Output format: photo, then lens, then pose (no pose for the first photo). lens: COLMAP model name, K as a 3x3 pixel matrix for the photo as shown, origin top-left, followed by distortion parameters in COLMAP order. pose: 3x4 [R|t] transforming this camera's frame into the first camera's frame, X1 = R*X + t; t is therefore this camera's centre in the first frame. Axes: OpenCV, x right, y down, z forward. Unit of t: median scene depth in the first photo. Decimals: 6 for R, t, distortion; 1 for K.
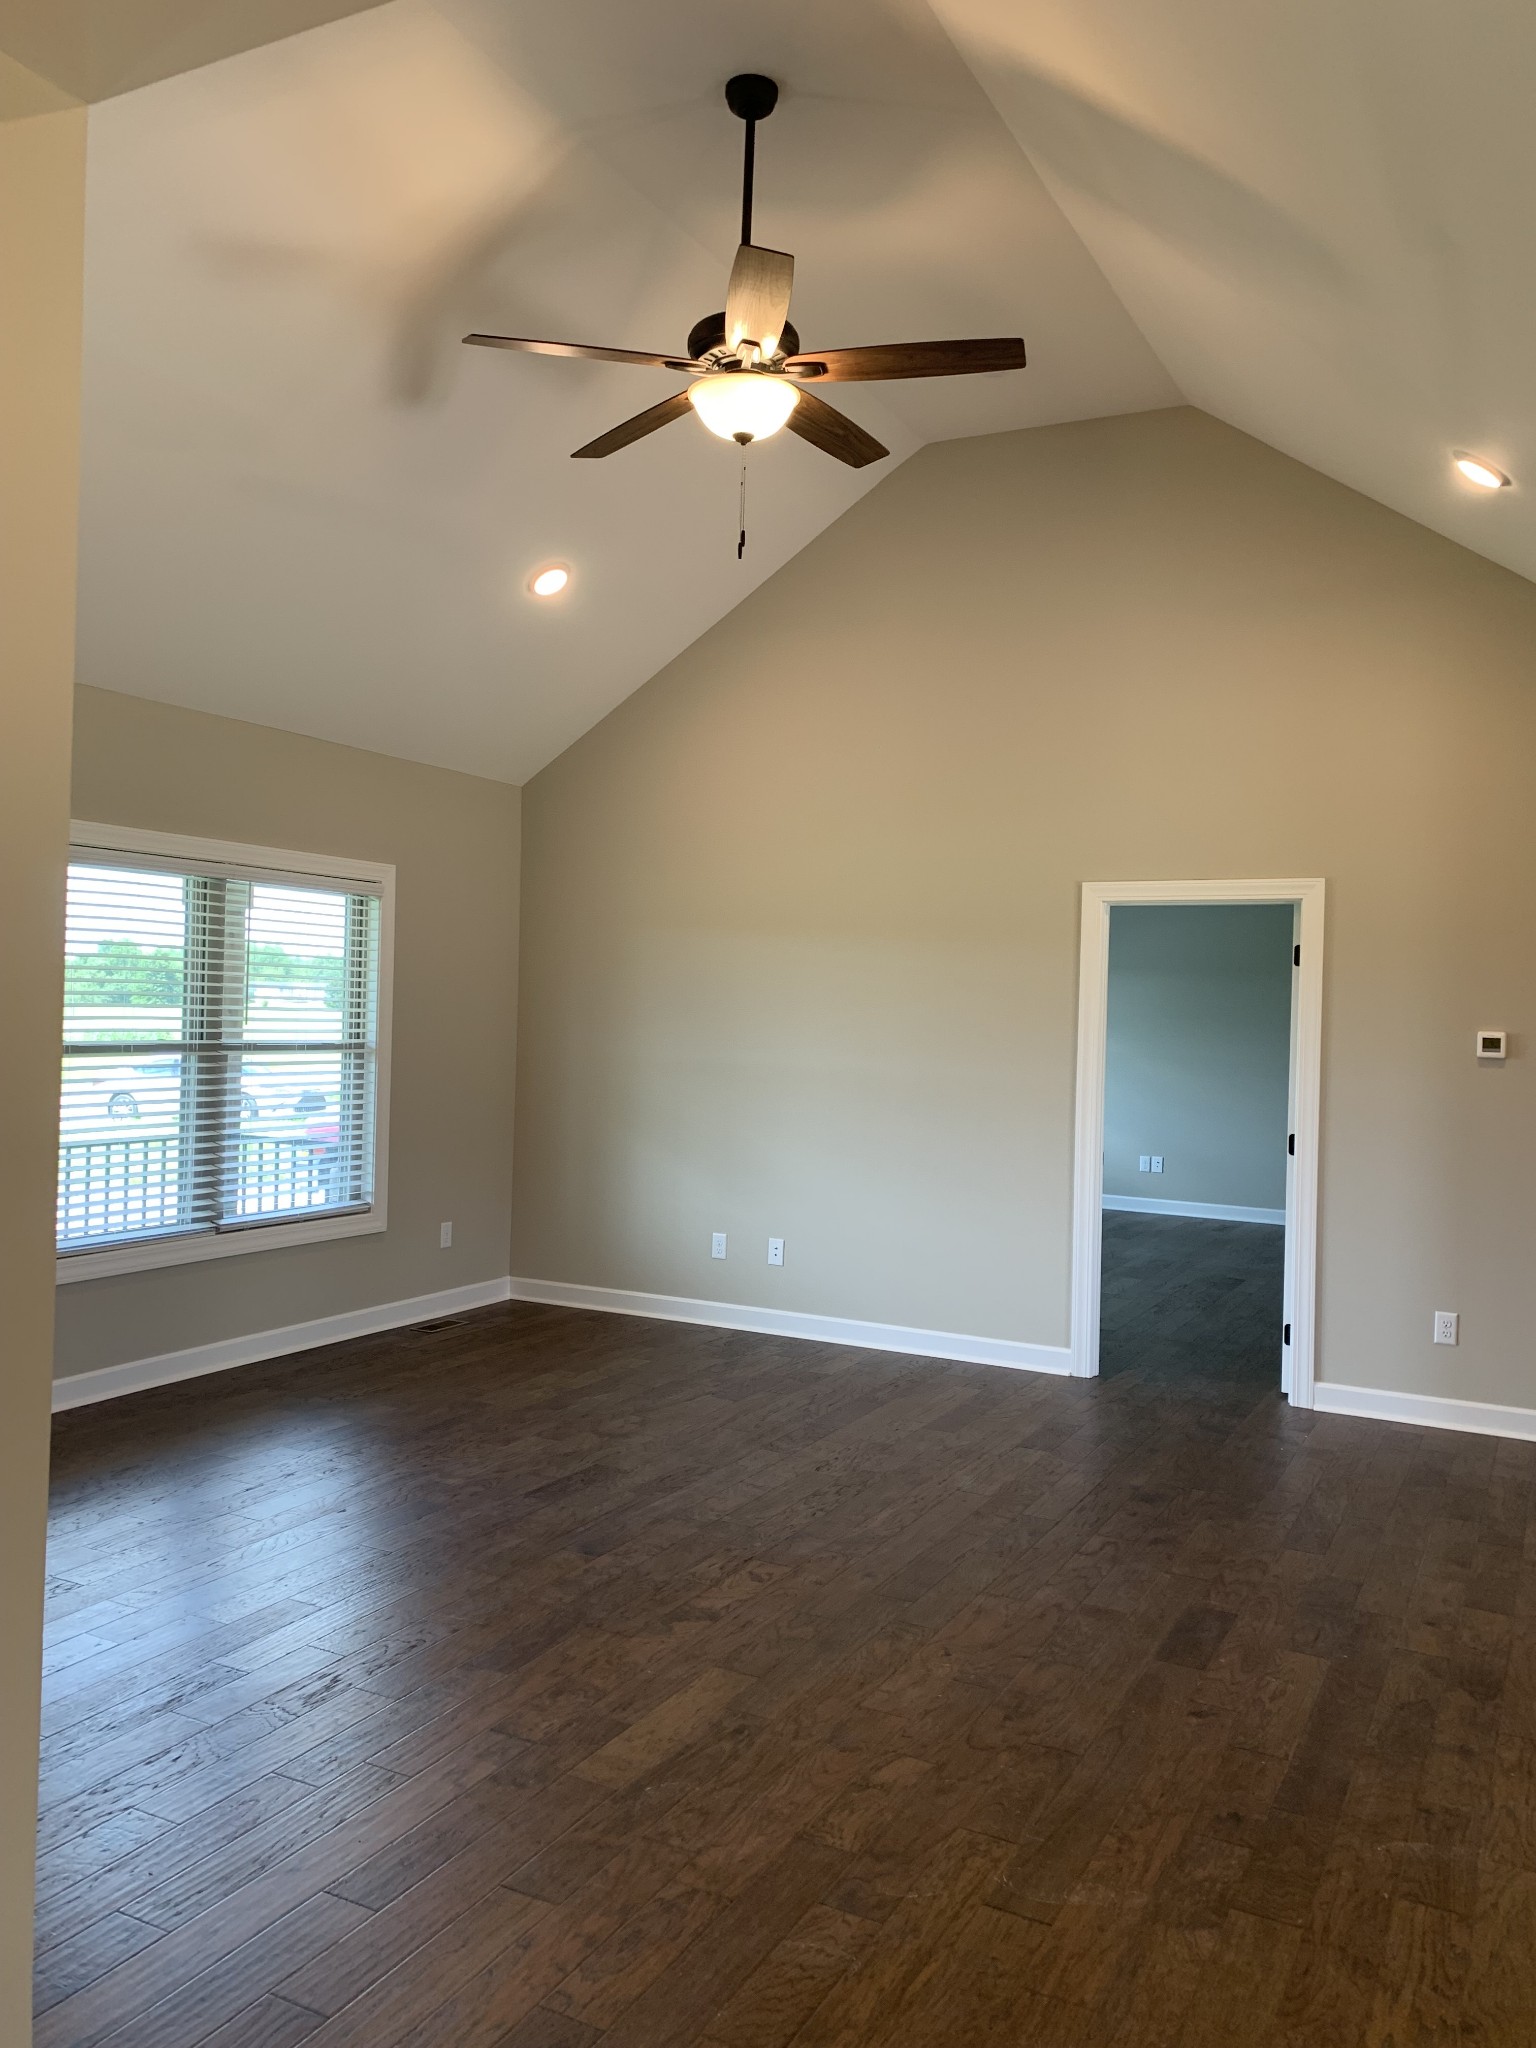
lens RADIAL K [[1559.1, 0, 768.0], [0, 1559.1, 1024.0], [0, 0, 1]] dist [0.156817, -0.275964]
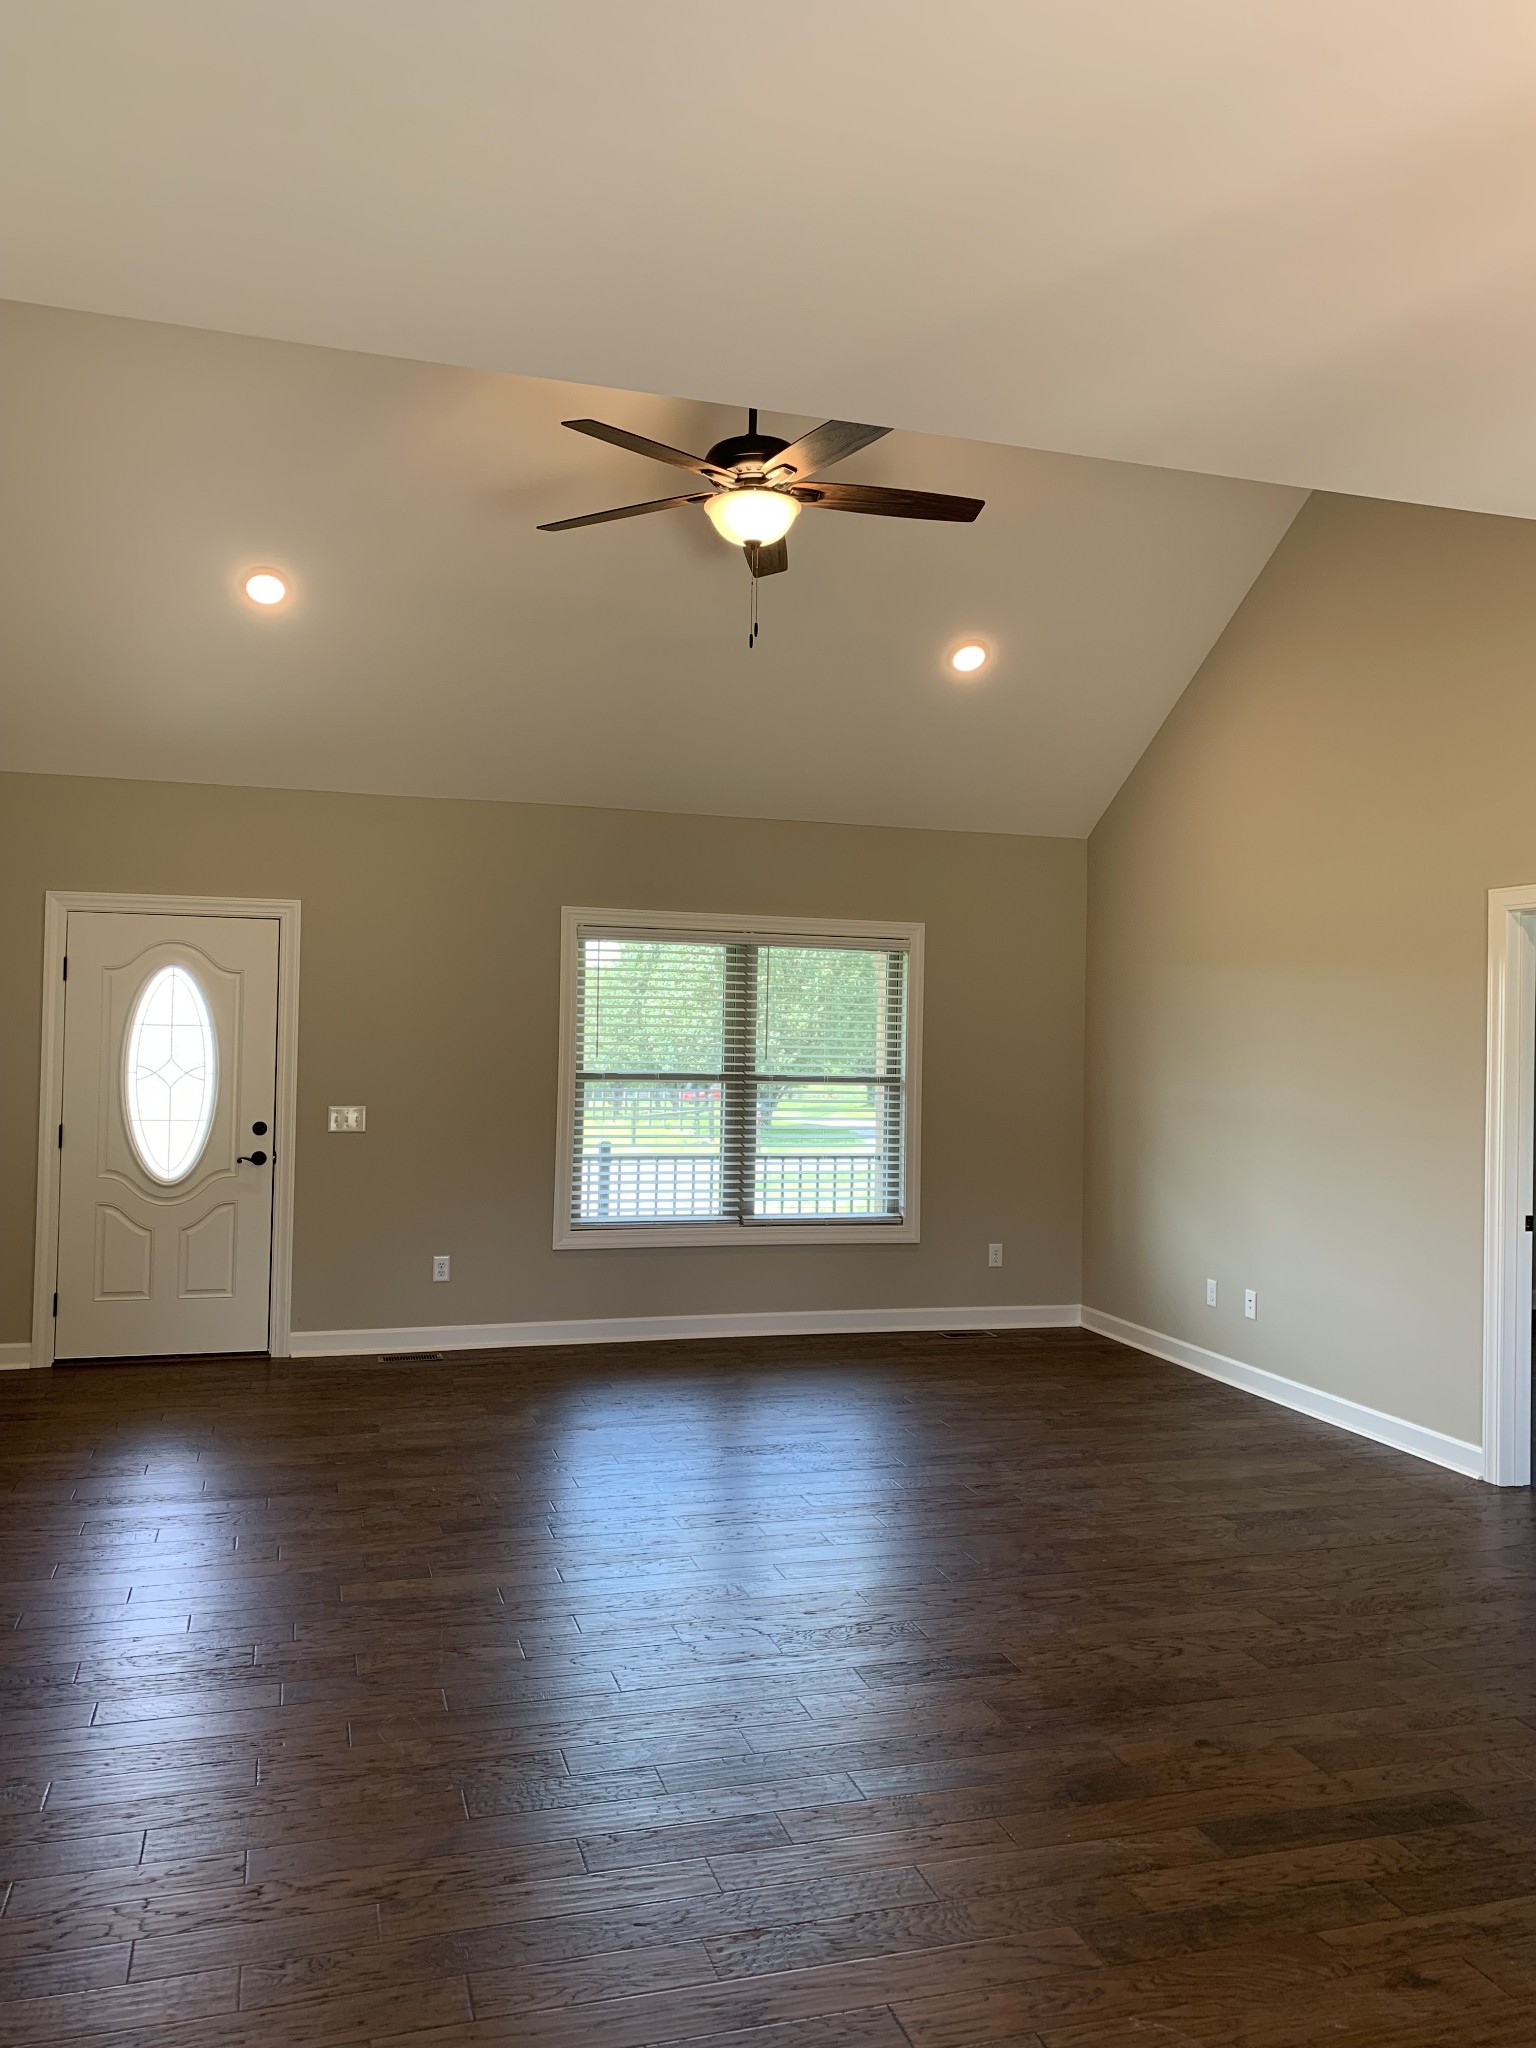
lens RADIAL K [[1550.9, 0, 780.8], [0, 1550.9, 1018.1], [0, 0, 1]] dist [0.094998, -0.082036]
pose [[0.708655, -0.017395, -0.705341, 0.540586], [-0.012023, 0.999253, -0.036723, 0.012343], [0.705453, 0.034504, 0.707917, 0.139111]]
